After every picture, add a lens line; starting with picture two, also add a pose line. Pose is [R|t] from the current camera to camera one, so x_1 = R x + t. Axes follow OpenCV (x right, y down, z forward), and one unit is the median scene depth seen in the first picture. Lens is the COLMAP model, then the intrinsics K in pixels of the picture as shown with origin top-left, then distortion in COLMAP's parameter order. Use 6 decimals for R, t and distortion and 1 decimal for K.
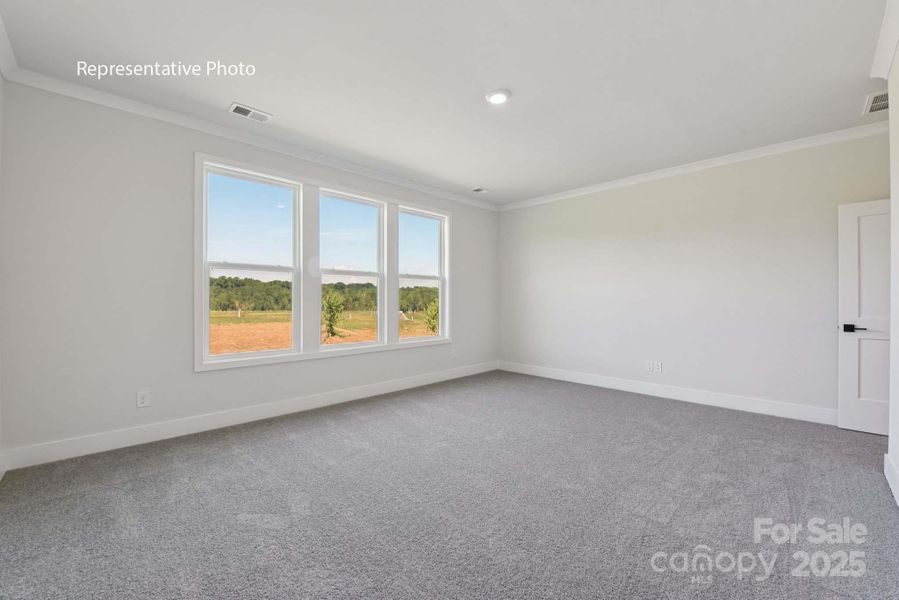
lens RADIAL K [[381.5, 0, 445.9], [0, 381.5, 299.0], [0, 0, 1]] dist [0.023980, 0.000021]
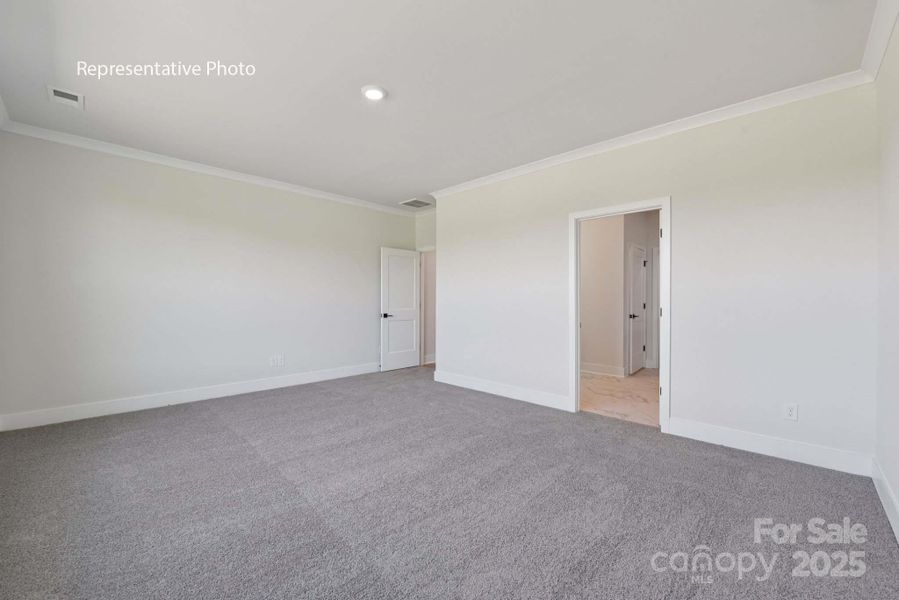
lens RADIAL K [[392.4, 0, 453.3], [0, 392.4, 301.4], [0, 0, 1]] dist [-0.014797, -0.000376]
pose [[-0.062059, -0.000090, 0.998072, -0.816894], [-0.006006, 0.999982, -0.000283, 0.007140], [-0.998054, -0.006012, -0.062059, 0.800291]]
